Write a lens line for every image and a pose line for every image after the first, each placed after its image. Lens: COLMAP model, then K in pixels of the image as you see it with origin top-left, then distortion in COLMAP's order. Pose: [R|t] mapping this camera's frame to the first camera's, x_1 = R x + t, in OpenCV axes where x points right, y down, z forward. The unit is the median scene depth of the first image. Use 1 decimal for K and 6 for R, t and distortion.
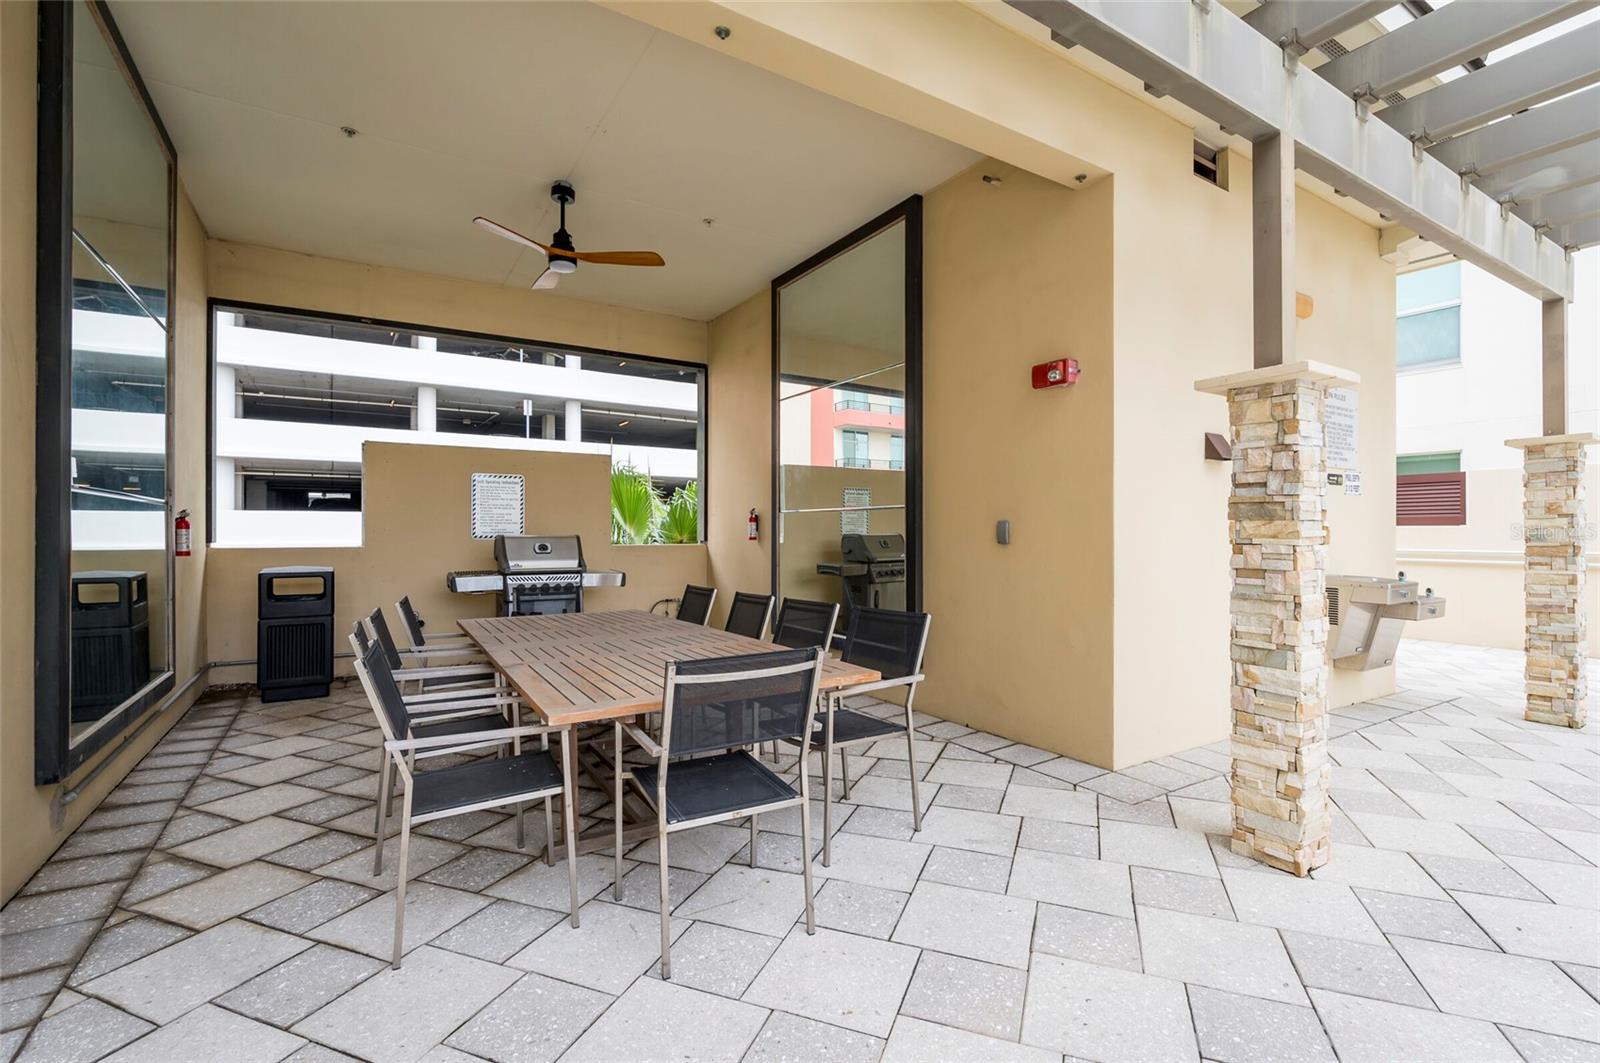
lens RADIAL K [[709.2, 0, 799.8], [0, 709.2, 528.7], [0, 0, 1]] dist [-0.002486, -0.000034]
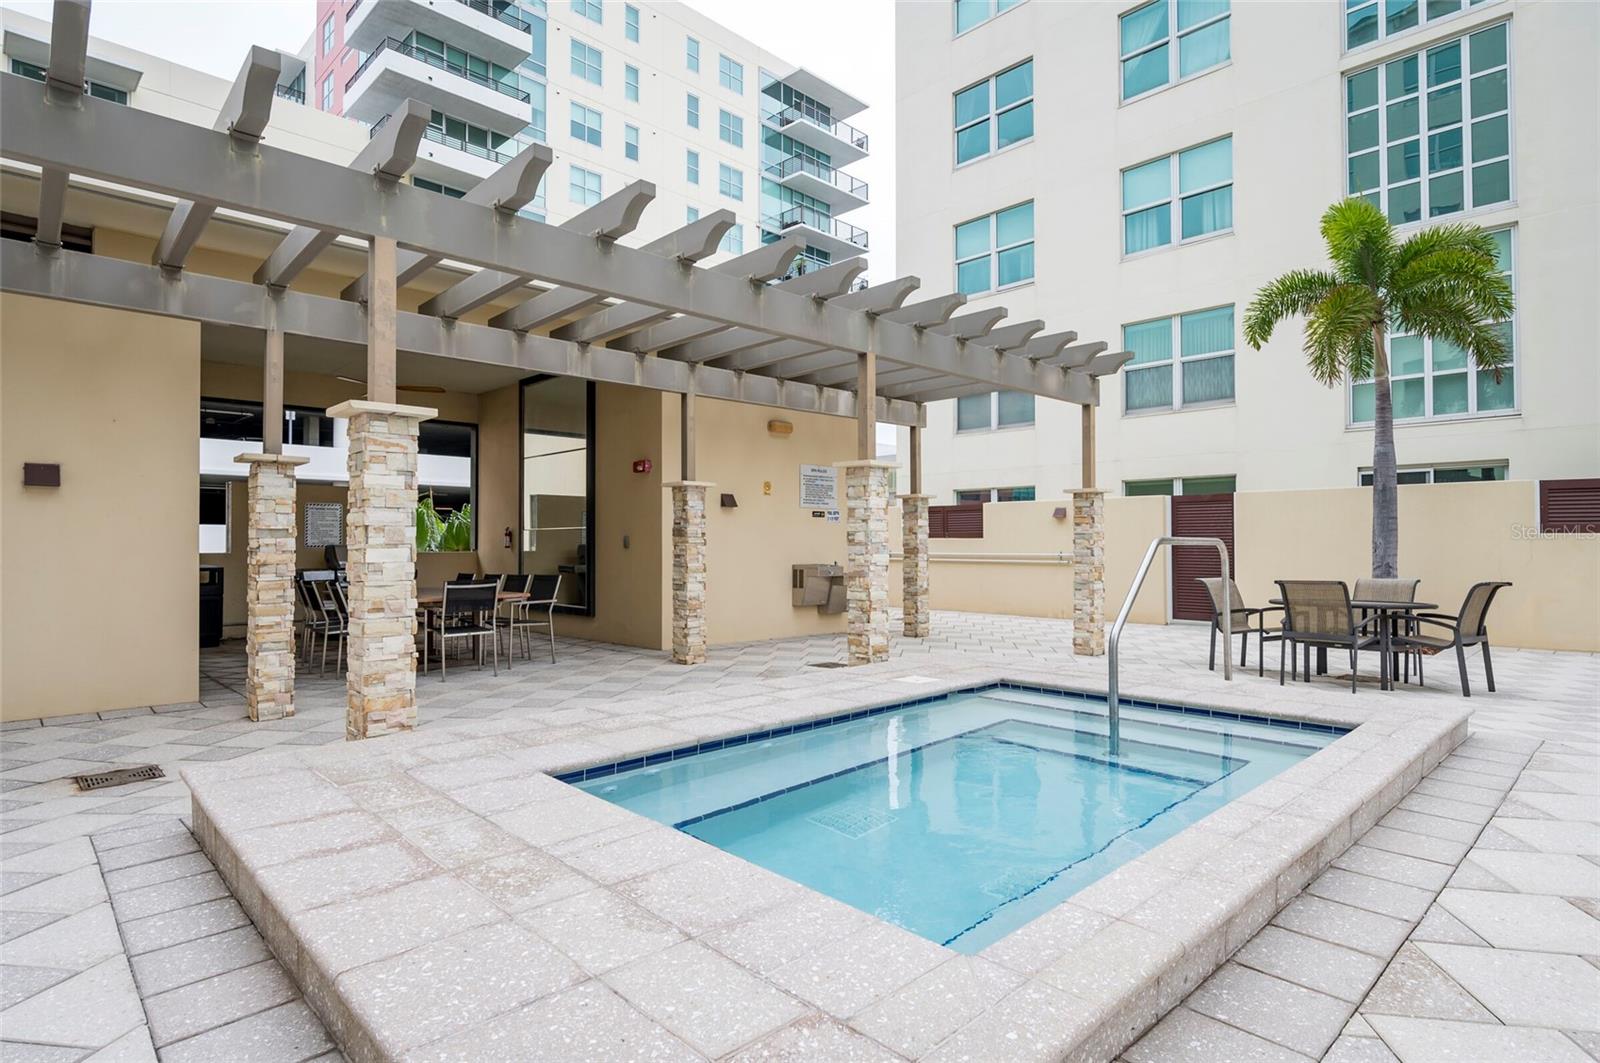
lens RADIAL K [[833.5, 0, 798.9], [0, 833.5, 527.0], [0, 0, 1]] dist [0.000533, 0.001122]
pose [[0.977520, 0.002432, 0.210830, 0.241036], [0.001256, 0.999849, -0.017358, 0.003911], [-0.210840, 0.017233, 0.977369, -1.247541]]
